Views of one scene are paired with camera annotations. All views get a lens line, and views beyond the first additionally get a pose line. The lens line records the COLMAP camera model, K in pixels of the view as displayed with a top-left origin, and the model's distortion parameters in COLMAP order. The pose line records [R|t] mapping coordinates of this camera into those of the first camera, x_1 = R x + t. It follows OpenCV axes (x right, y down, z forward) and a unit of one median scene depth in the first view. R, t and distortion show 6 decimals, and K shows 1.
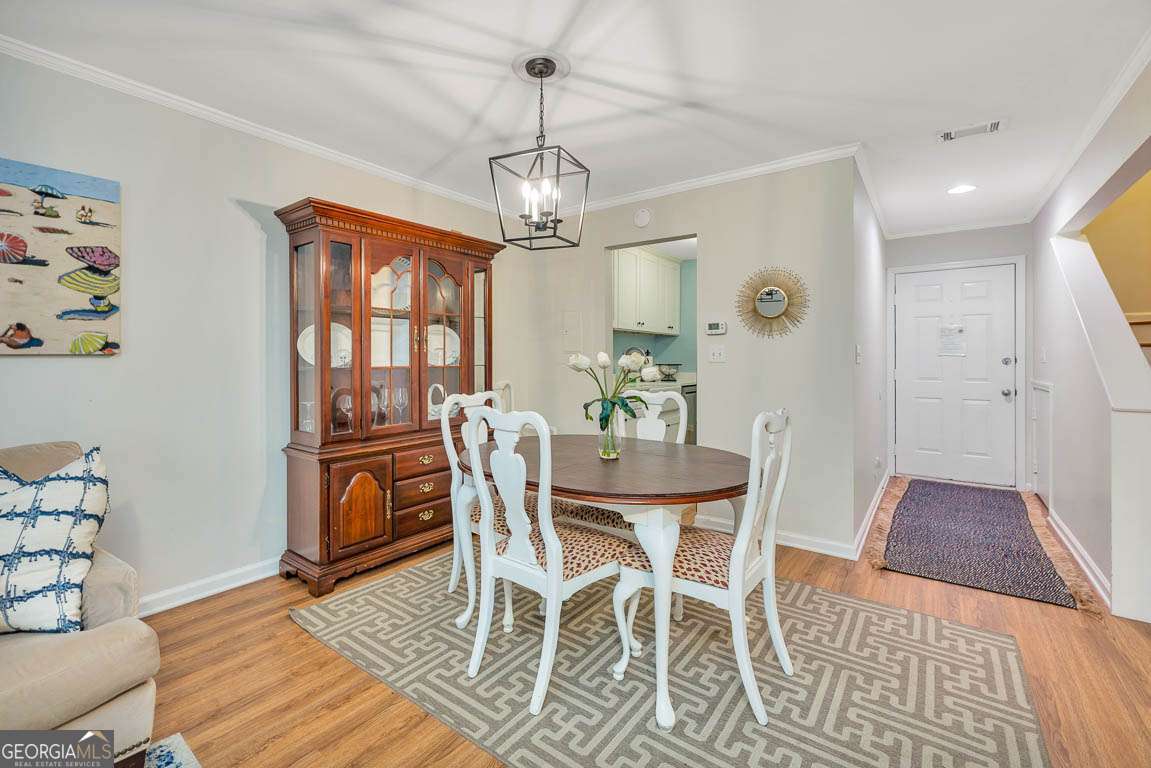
lens RADIAL K [[489.8, 0, 568.0], [0, 489.8, 361.3], [0, 0, 1]] dist [0.002350, -0.001039]
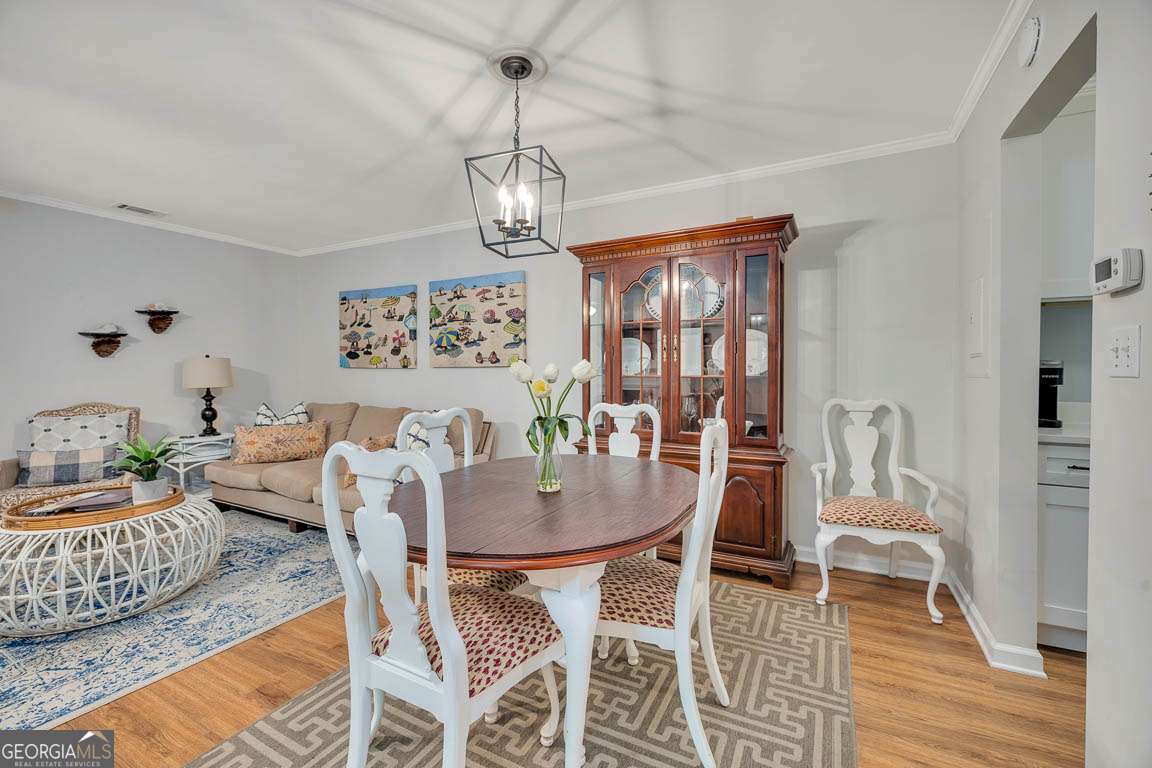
lens RADIAL K [[490.3, 0, 579.6], [0, 490.3, 378.2], [0, 0, 1]] dist [0.002350, -0.001039]
pose [[0.152689, 0.018451, -0.988102, 0.772753], [-0.002441, 0.999830, 0.018293, -0.002973], [0.988271, -0.000381, 0.152708, 0.804078]]
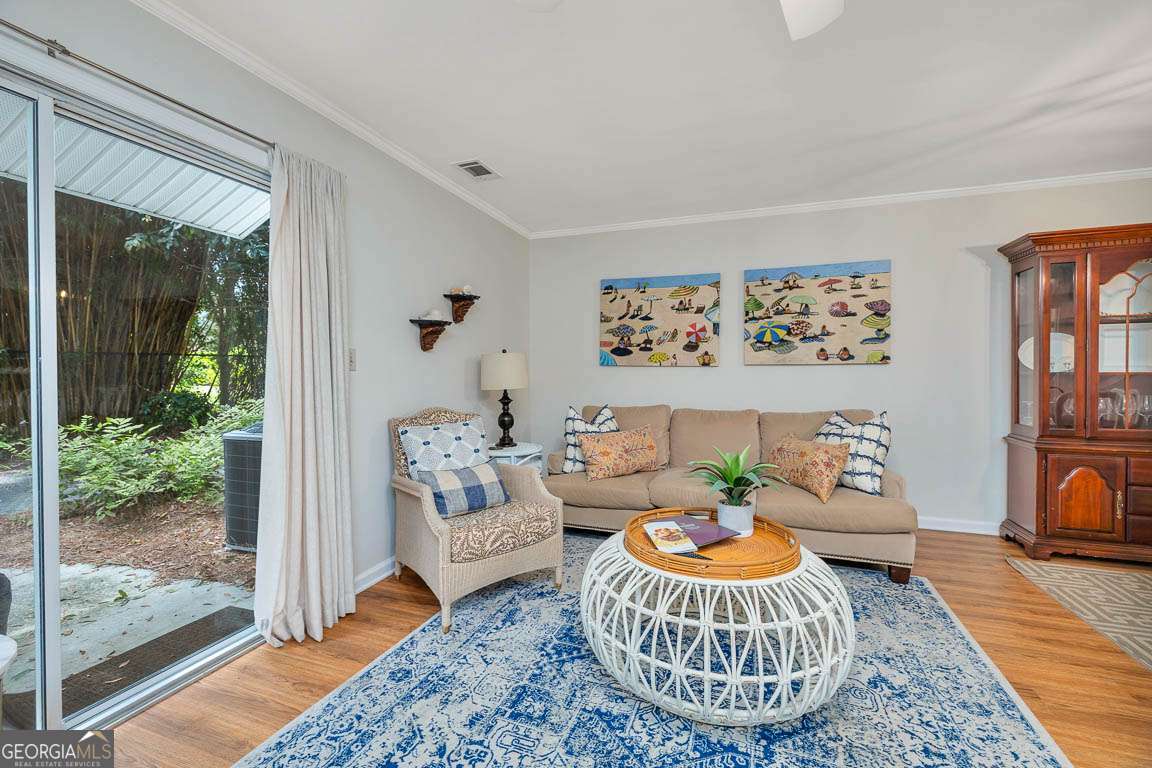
lens RADIAL K [[490.3, 0, 574.7], [0, 490.3, 375.3], [0, 0, 1]] dist [0.002350, -0.001039]
pose [[0.291179, 0.006748, -0.956645, 0.313799], [-0.002066, 0.999977, 0.006425, 0.015867], [0.956666, 0.000105, 0.291186, -0.436294]]
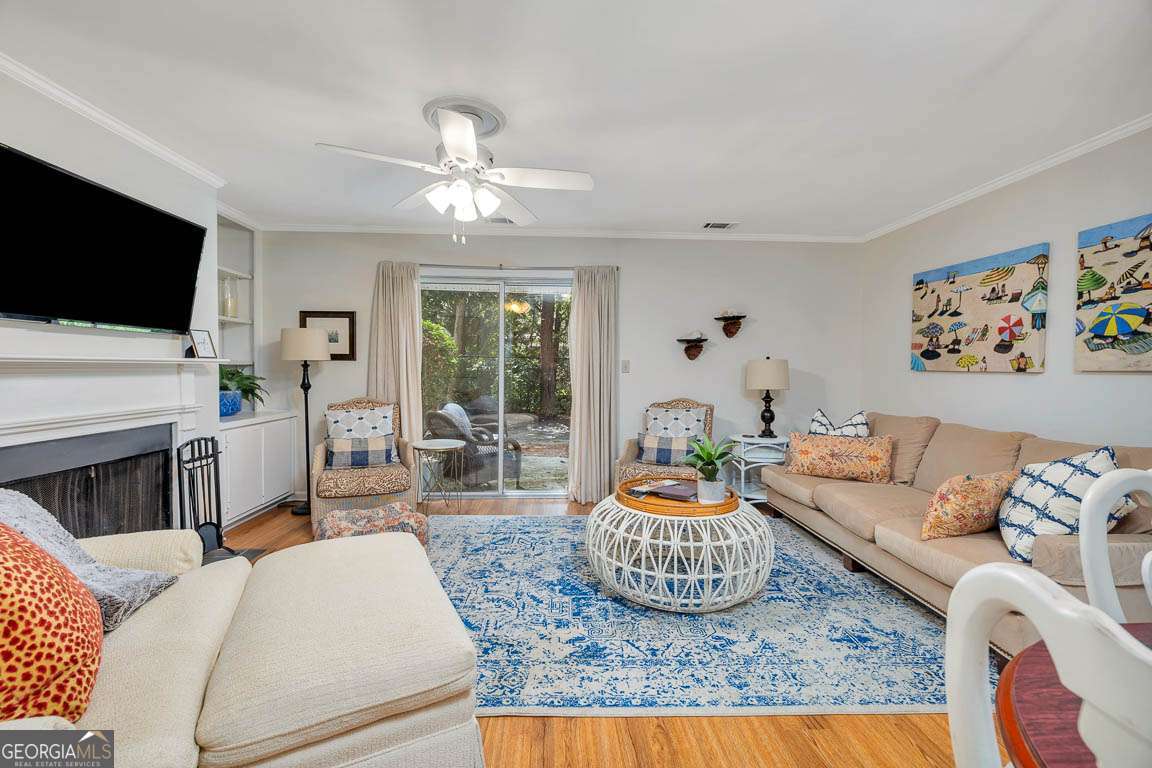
lens RADIAL K [[490.3, 0, 572.5], [0, 490.3, 380.4], [0, 0, 1]] dist [0.002350, -0.001039]
pose [[-0.774578, 0.007441, -0.632435, 0.501412], [-0.011625, 0.999594, 0.025999, -0.003399], [0.632372, 0.027491, -0.774177, 0.682095]]
